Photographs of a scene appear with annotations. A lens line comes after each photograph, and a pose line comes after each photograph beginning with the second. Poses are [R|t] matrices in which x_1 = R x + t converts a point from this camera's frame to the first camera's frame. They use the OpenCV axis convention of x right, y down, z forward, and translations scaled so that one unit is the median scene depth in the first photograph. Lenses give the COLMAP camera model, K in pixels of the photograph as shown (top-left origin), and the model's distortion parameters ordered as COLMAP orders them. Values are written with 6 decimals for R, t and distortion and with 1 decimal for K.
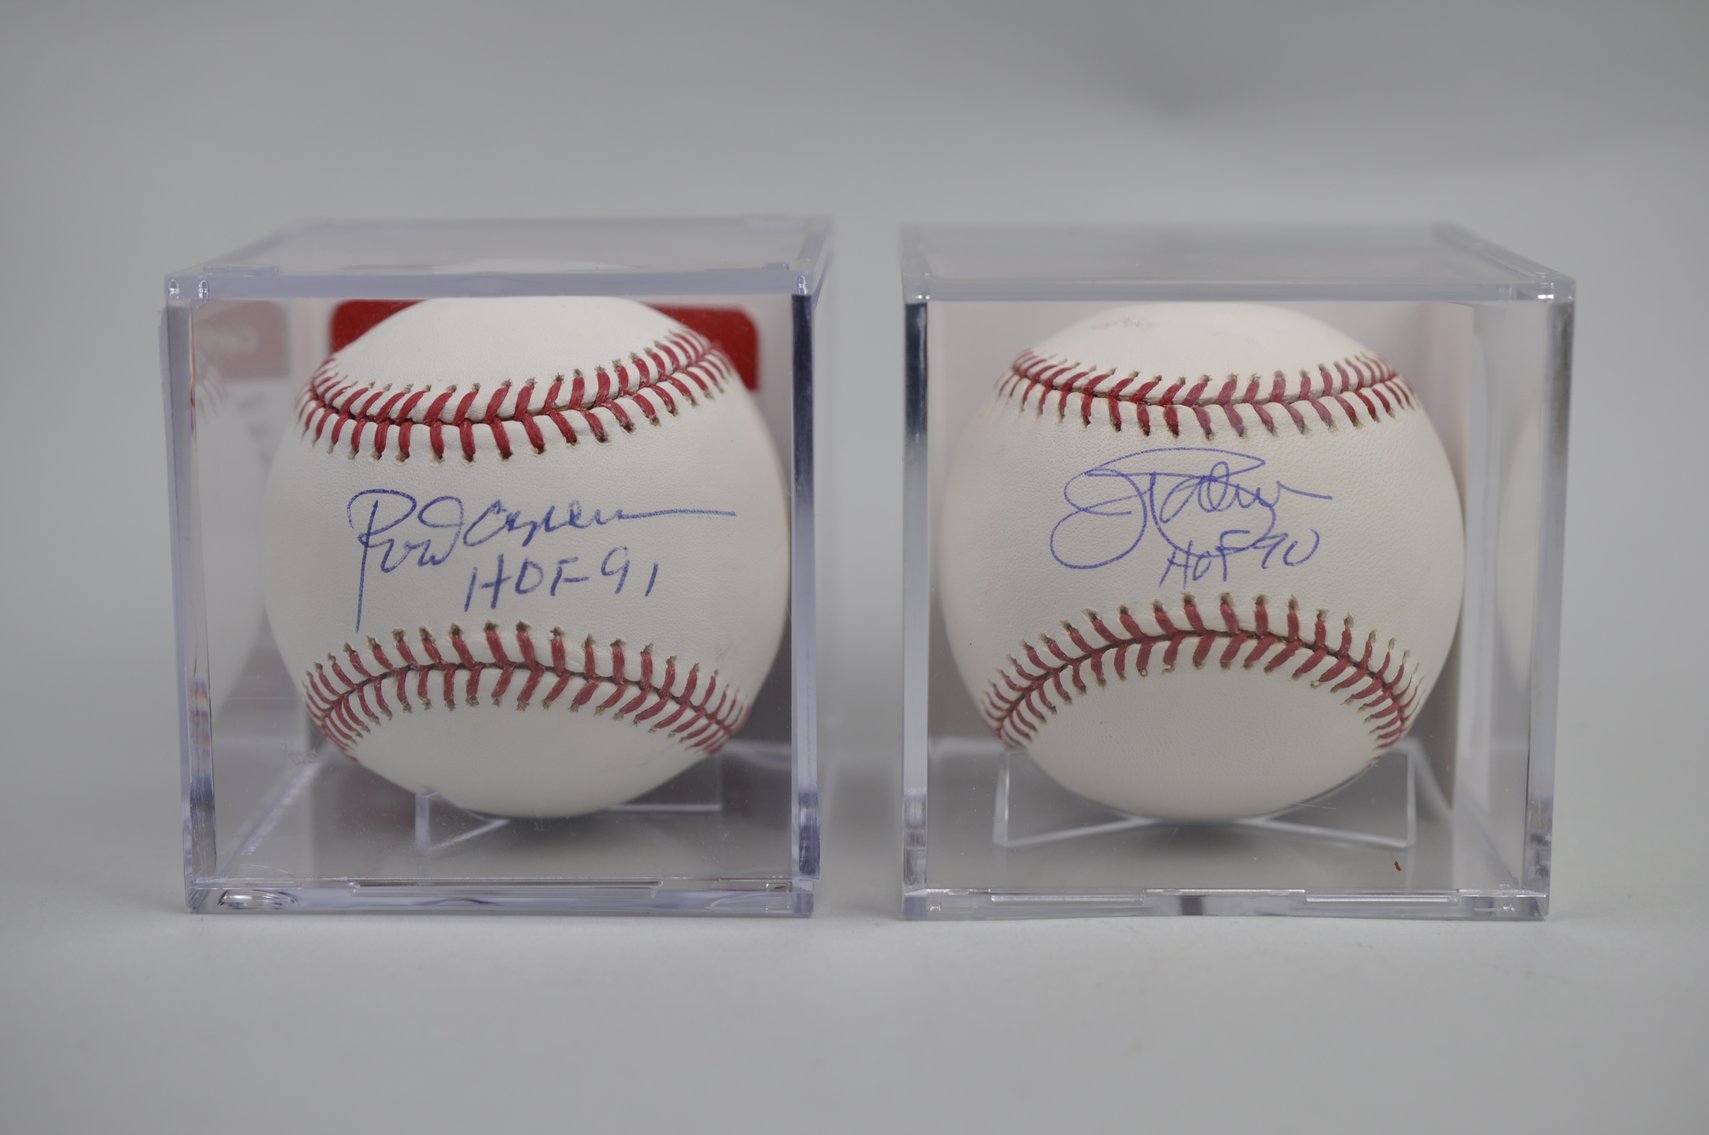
lens RADIAL K [[2981.0, 0, 854.5], [0, 2981.0, 567.5], [0, 0, 1]] dist [-0.015952, -0.001923]
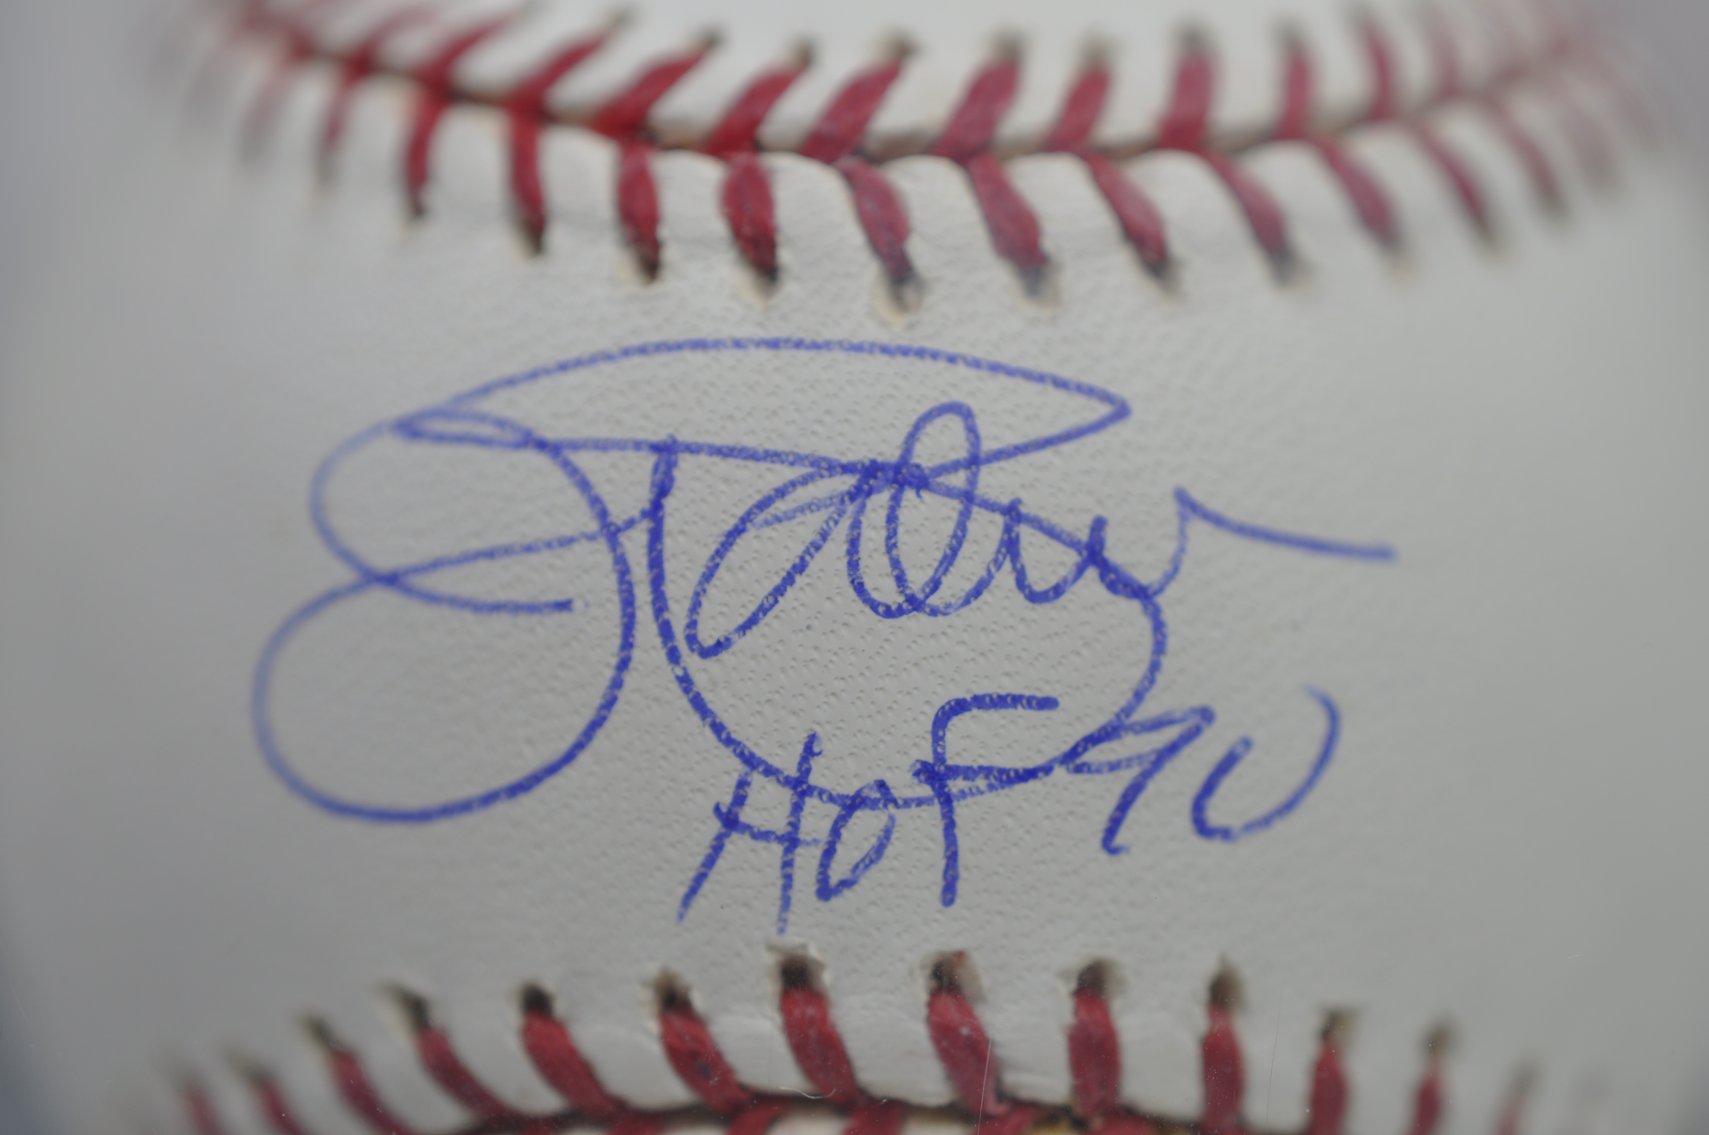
lens RADIAL K [[4020.6, 0, 854.5], [0, 4020.6, 567.5], [0, 0, 1]] dist [-0.017481, 0.109414]
pose [[0.996824, 0.016404, 0.077932, 0.090432], [-0.024202, 0.994673, 0.100201, -0.054697], [-0.075874, -0.101769, 0.991910, 0.677443]]
